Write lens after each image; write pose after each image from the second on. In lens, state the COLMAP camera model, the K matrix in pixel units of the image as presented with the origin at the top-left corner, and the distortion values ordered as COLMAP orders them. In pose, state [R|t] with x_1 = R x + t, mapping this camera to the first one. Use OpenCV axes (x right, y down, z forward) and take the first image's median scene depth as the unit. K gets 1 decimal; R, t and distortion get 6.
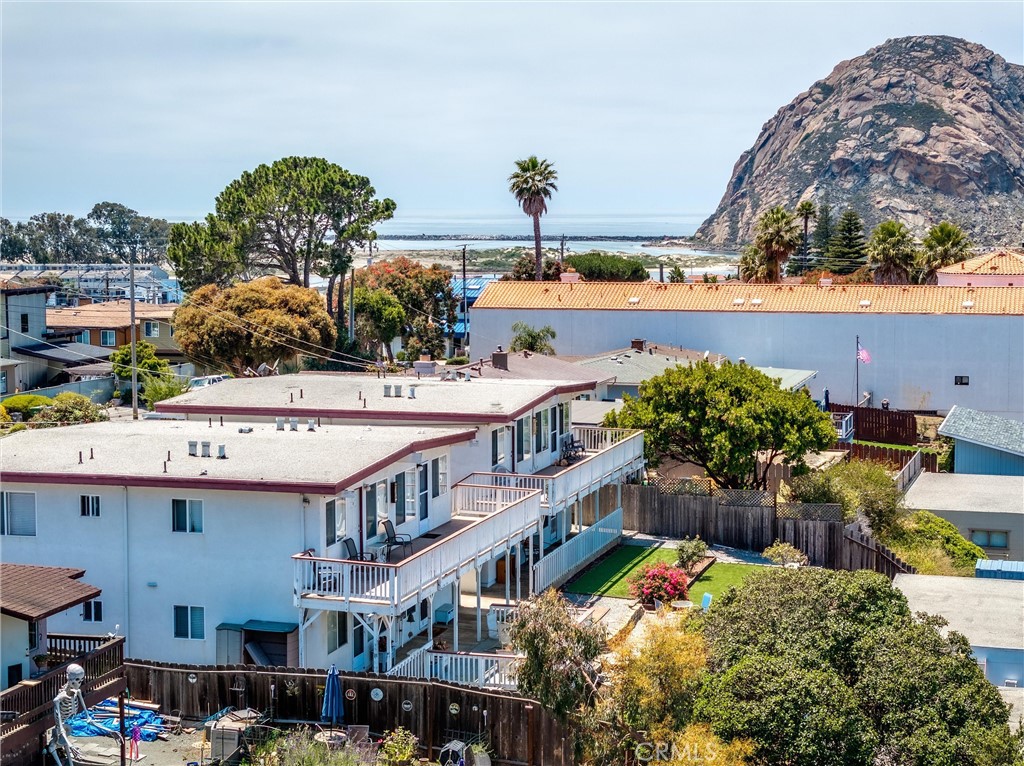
lens RADIAL K [[2039.3, 0, 510.0], [0, 2039.3, 384.2], [0, 0, 1]] dist [0.057329, 0.000000]
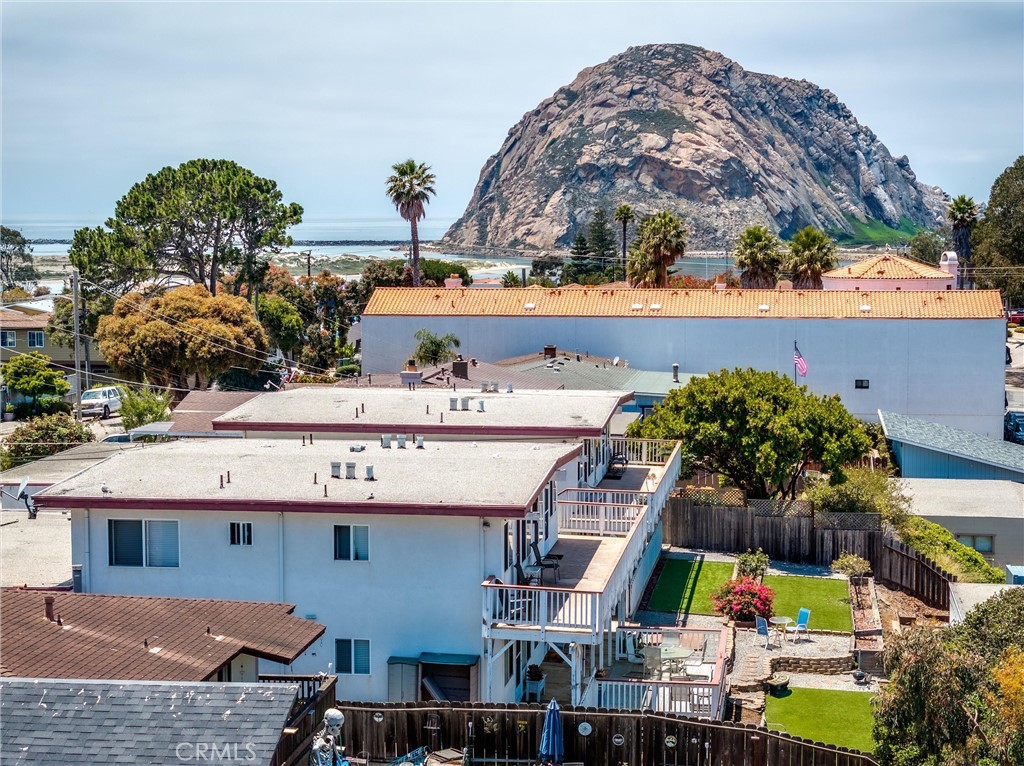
lens RADIAL K [[2039.3, 0, 515.9], [0, 2039.3, 377.4], [0, 0, 1]] dist [0.057329, 0.000000]
pose [[0.991313, -0.010289, 0.131120, -0.098315], [0.010982, 0.999929, -0.004564, -0.002890], [-0.131064, 0.005965, 0.991356, 0.030612]]
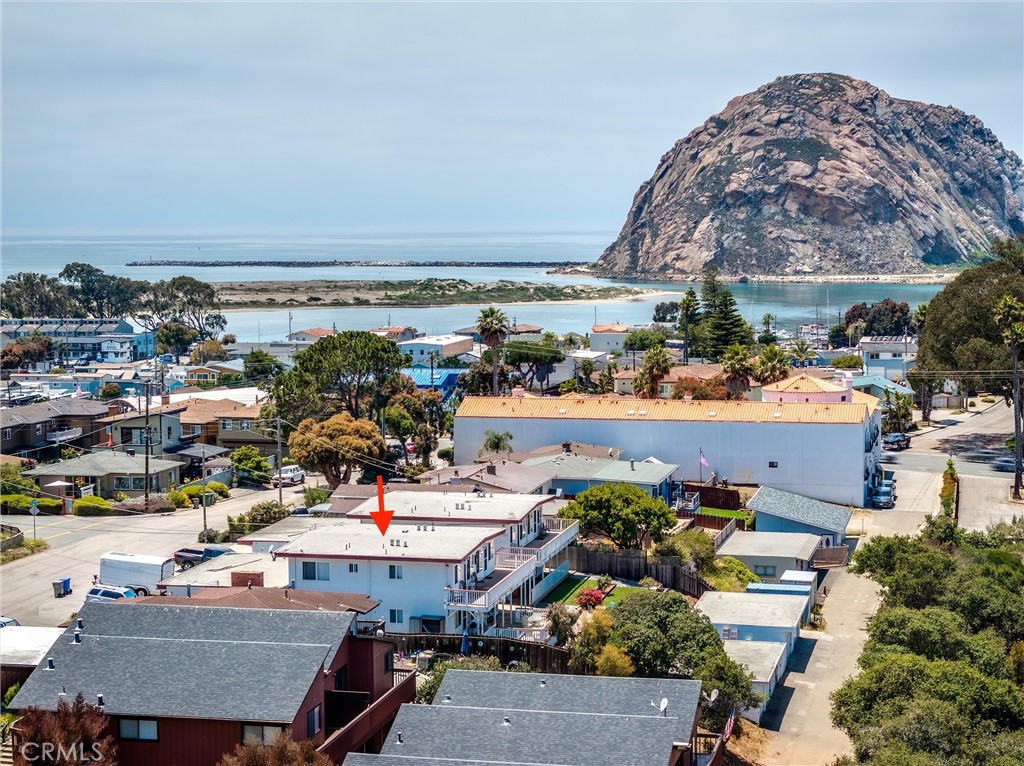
lens RADIAL K [[2039.3, 0, 510.2], [0, 2039.3, 388.3], [0, 0, 1]] dist [0.057329, 0.000000]
pose [[0.998845, -0.006962, 0.047536, -0.065373], [0.007186, 0.999964, -0.004540, -0.066901], [-0.047503, 0.004876, 0.998859, -0.672605]]
